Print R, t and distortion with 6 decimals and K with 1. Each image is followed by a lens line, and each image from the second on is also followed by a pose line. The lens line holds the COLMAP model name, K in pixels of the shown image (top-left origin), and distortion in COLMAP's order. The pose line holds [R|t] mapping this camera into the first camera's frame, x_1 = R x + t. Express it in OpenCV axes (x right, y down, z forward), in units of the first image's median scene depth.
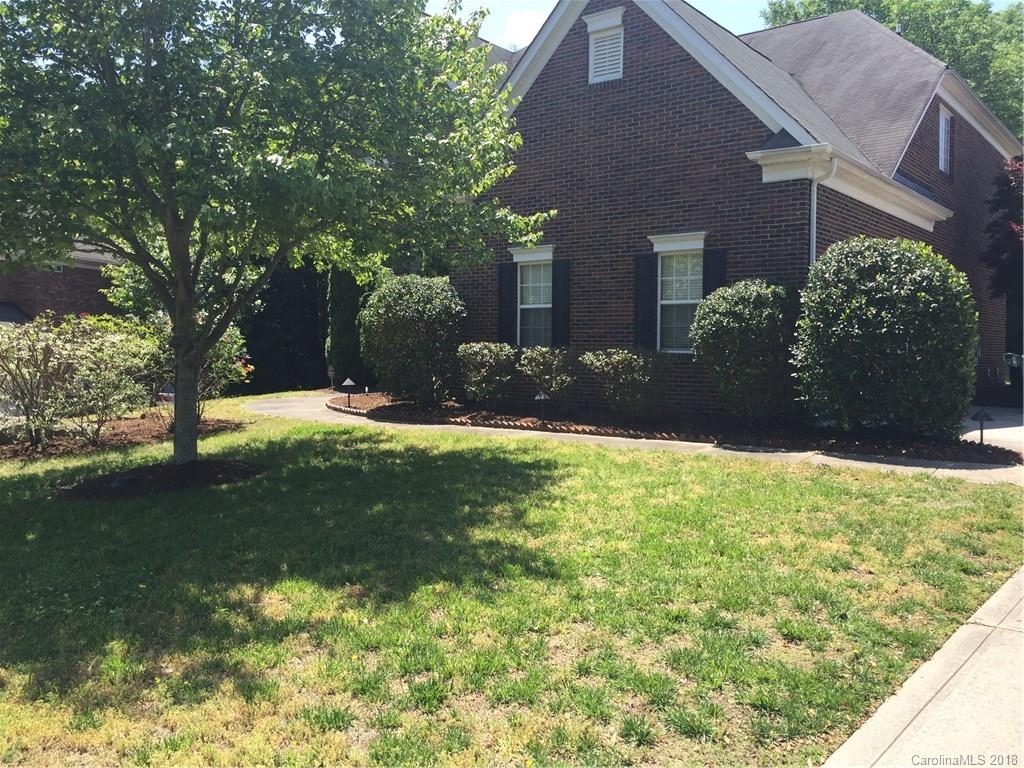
lens RADIAL K [[880.3, 0, 512.0], [0, 880.3, 384.0], [0, 0, 1]] dist [0.062061, -0.105272]
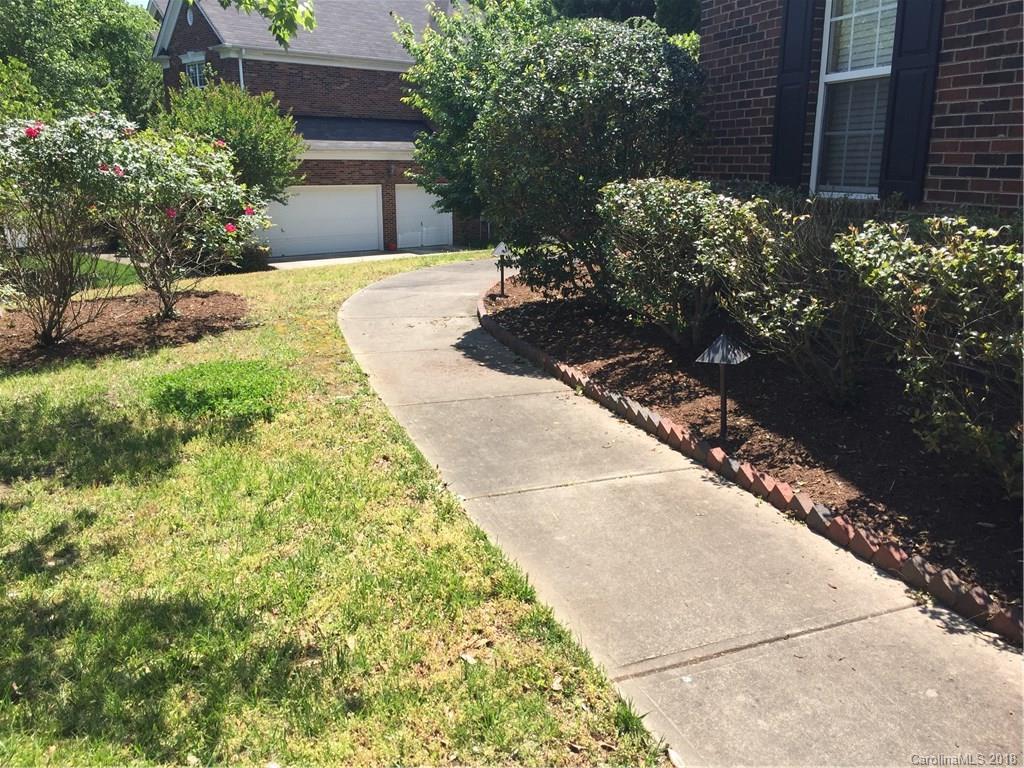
lens RADIAL K [[880.3, 0, 512.0], [0, 880.3, 384.0], [0, 0, 1]] dist [0.062061, -0.105272]
pose [[0.816662, 0.131548, -0.561923, 0.163719], [-0.011469, 0.977182, 0.212093, -0.046403], [0.577002, -0.166763, 0.799537, 0.724308]]
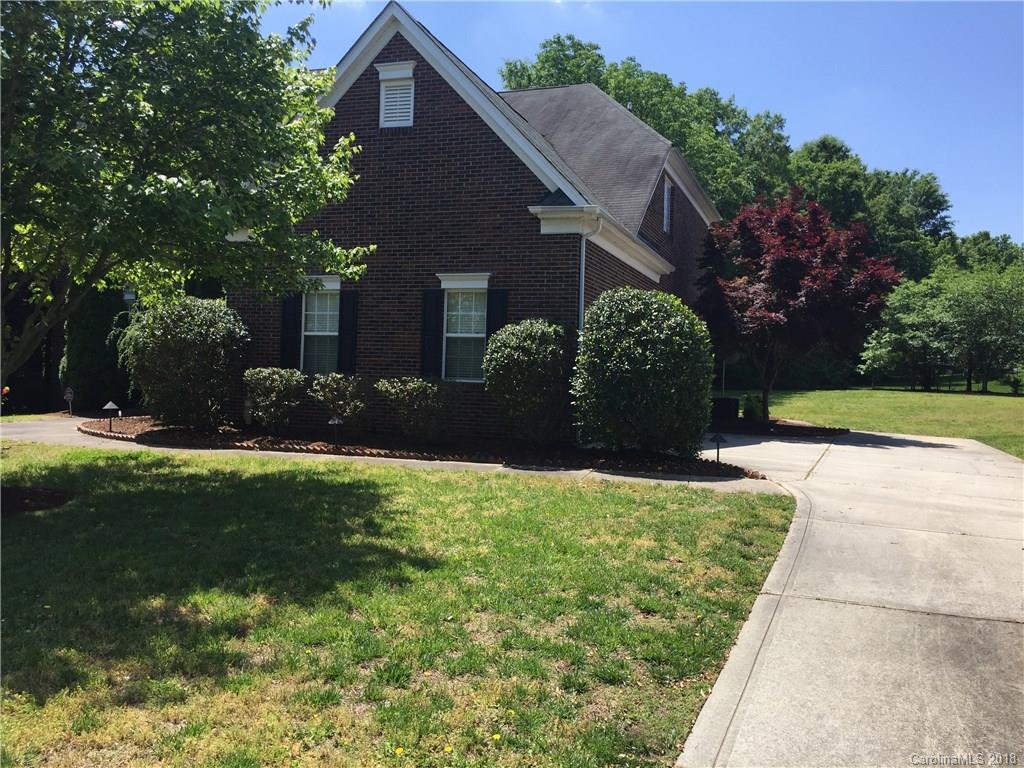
lens RADIAL K [[880.3, 0, 512.0], [0, 880.3, 384.0], [0, 0, 1]] dist [0.062061, -0.105272]
pose [[0.947207, 0.018137, 0.320110, -0.110339], [-0.008399, 0.999460, -0.031773, 0.001776], [-0.320513, 0.027407, 0.946847, -0.055280]]
